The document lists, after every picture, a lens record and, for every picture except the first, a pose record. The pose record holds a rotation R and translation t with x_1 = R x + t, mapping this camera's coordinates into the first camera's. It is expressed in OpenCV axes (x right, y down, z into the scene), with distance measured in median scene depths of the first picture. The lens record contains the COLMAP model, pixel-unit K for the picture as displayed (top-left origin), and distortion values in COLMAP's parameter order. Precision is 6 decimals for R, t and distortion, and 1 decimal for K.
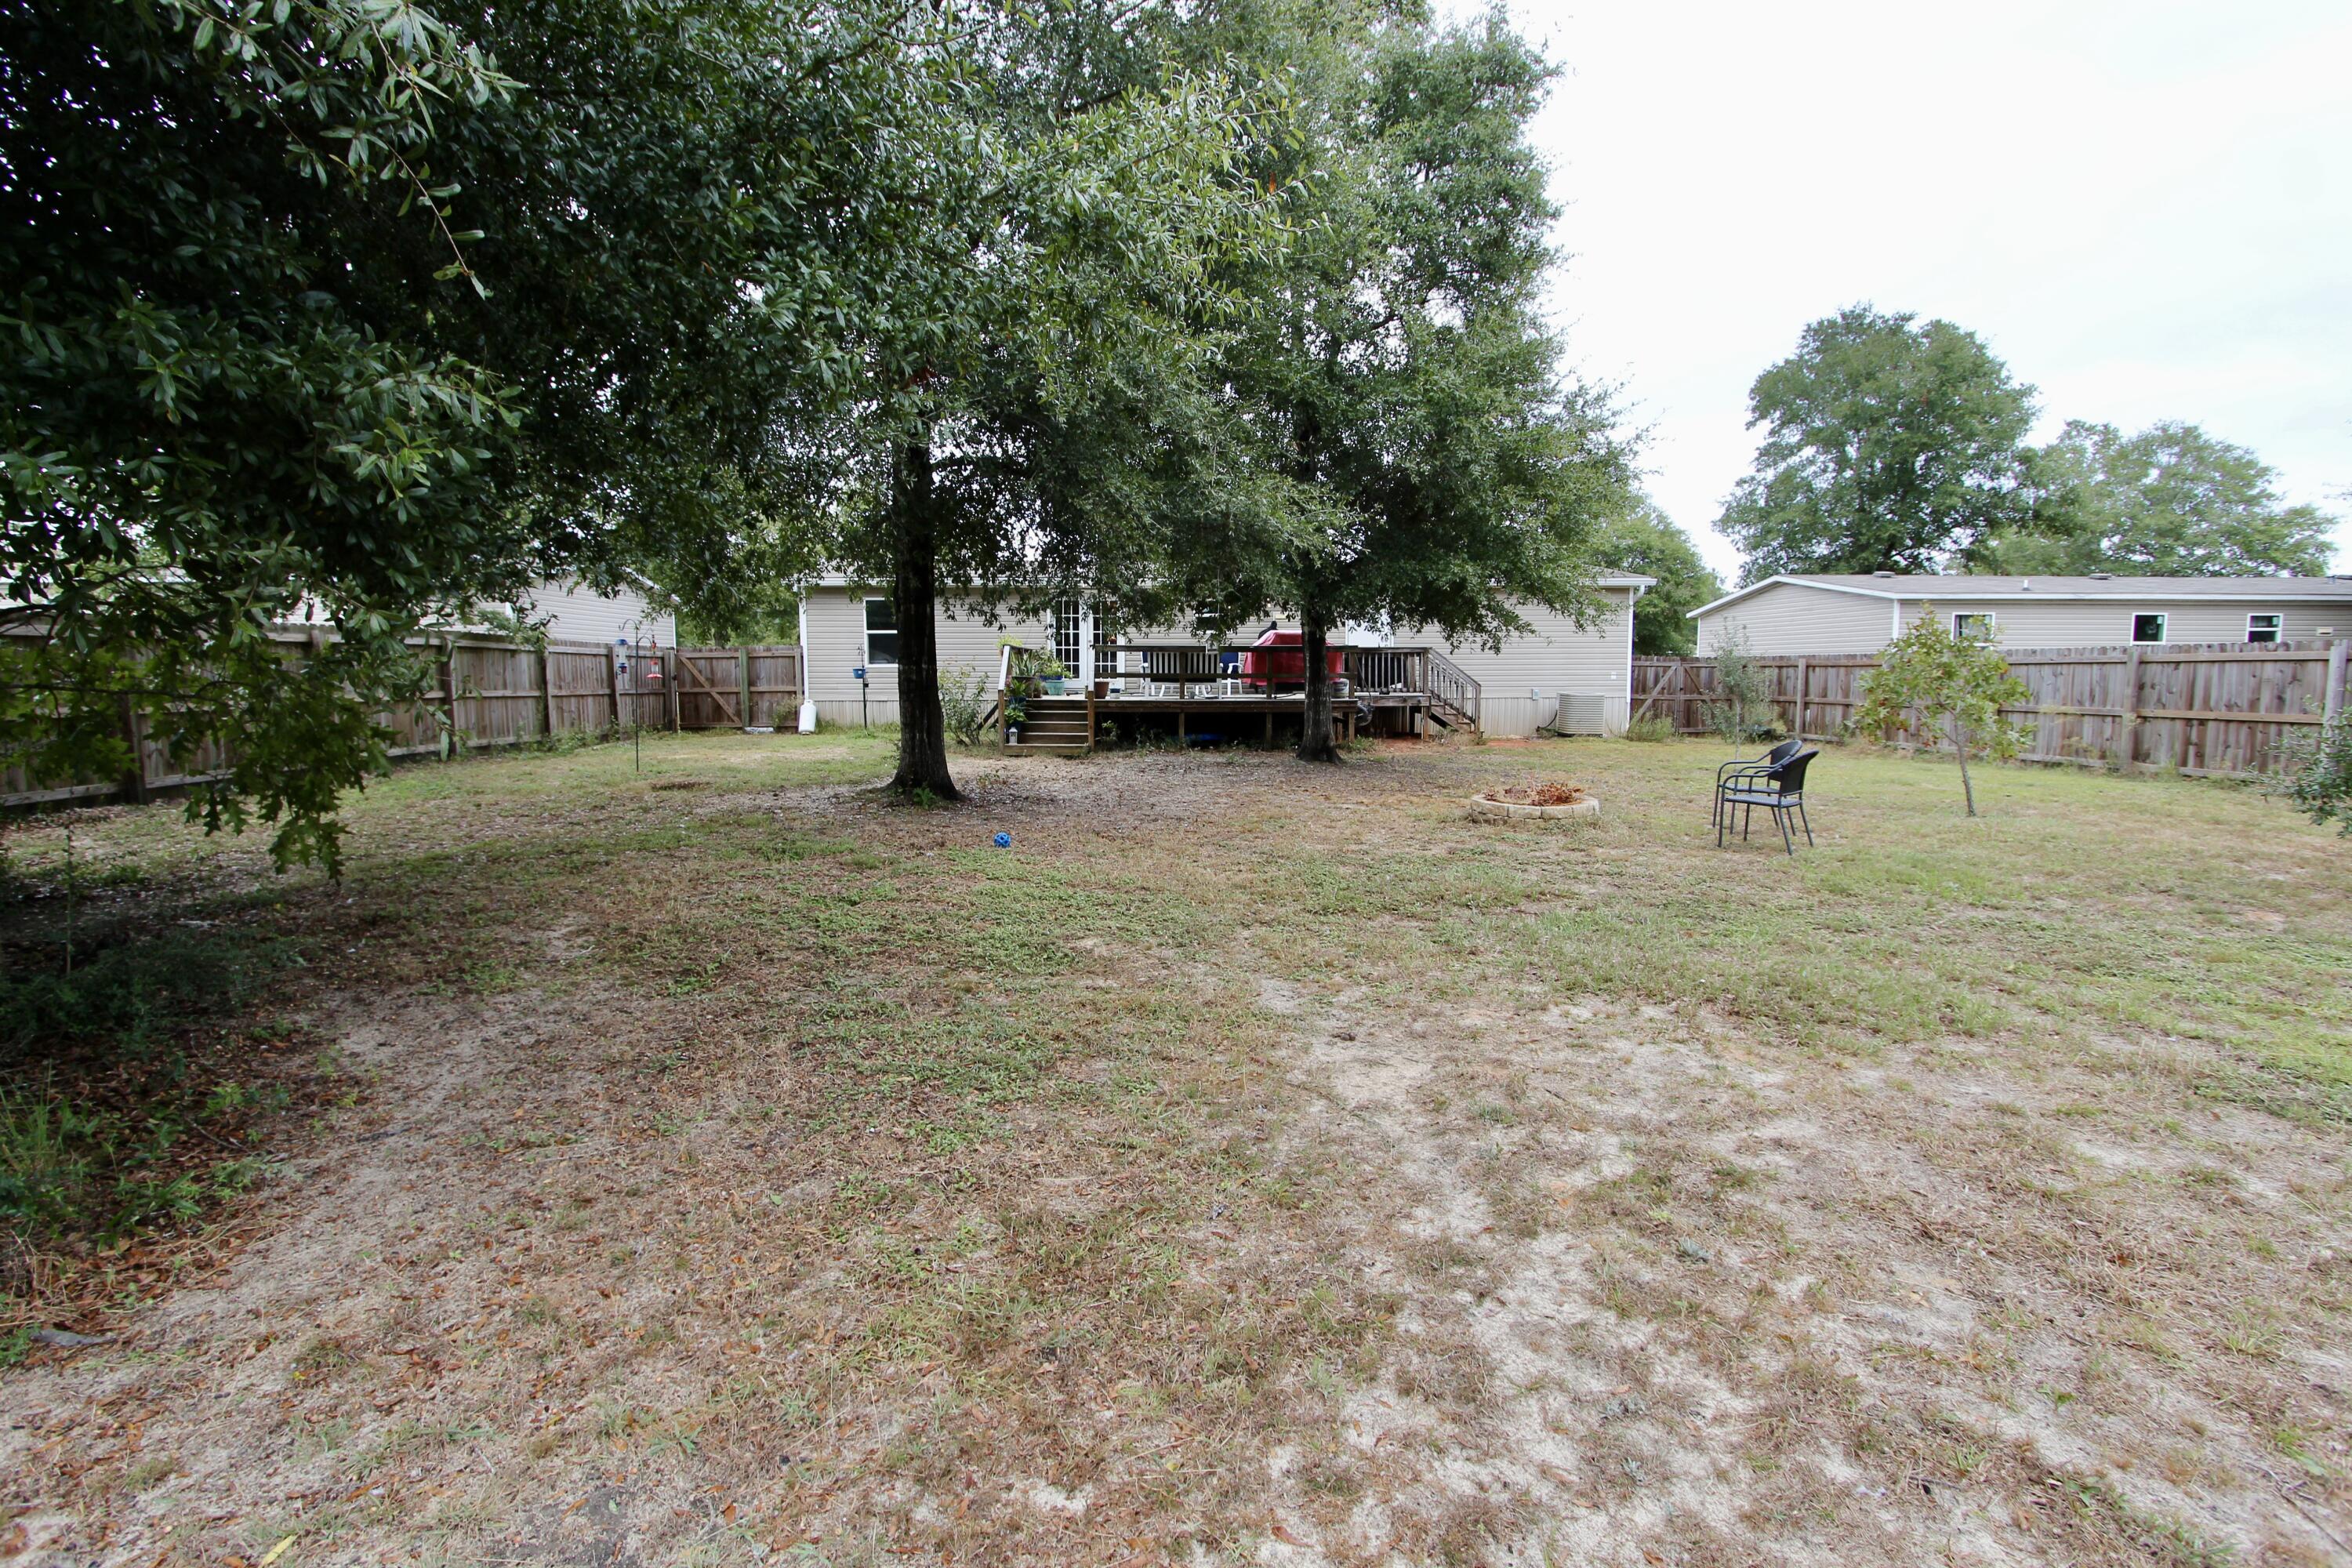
lens RADIAL K [[1084.8, 0, 1186.3], [0, 1084.8, 774.9], [0, 0, 1]] dist [-0.016282, 0.001876]
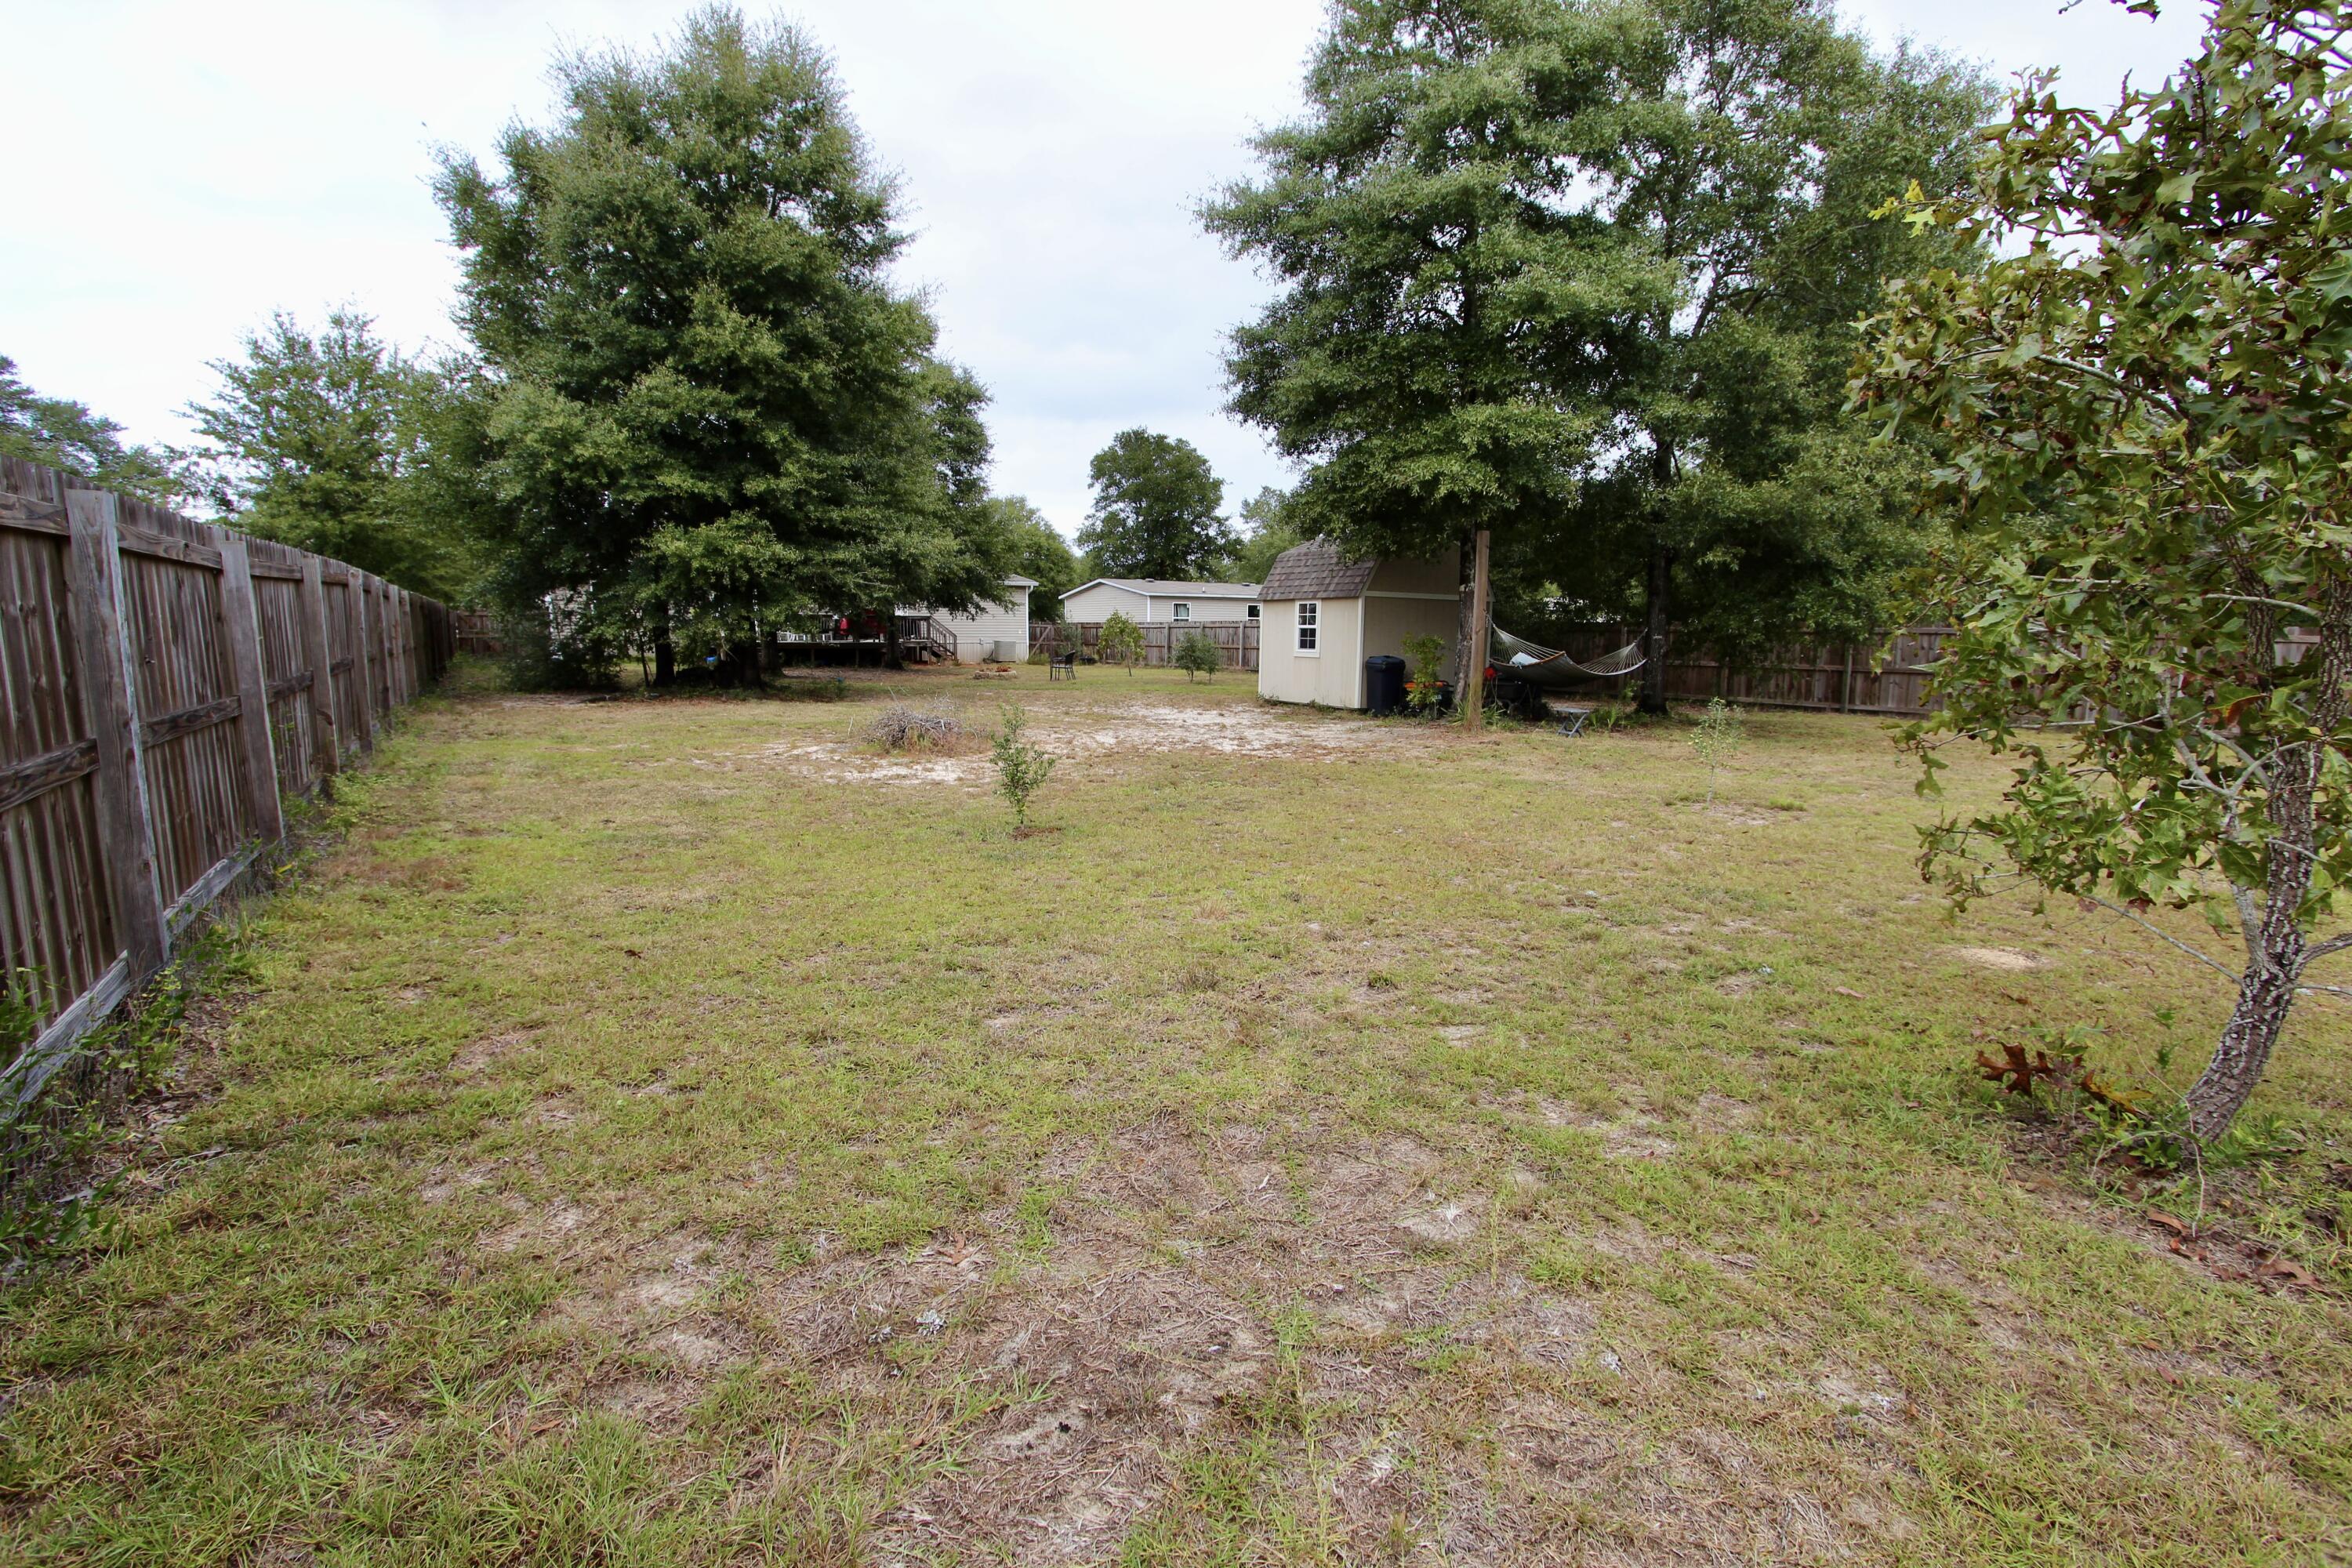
lens RADIAL K [[1084.8, 0, 1173.2], [0, 1084.8, 779.3], [0, 0, 1]] dist [-0.016282, 0.001876]
pose [[0.871860, -0.057323, 0.486389, -0.261844], [0.036262, 0.997956, 0.052613, 0.064182], [-0.488410, -0.028234, 0.872157, -0.670532]]
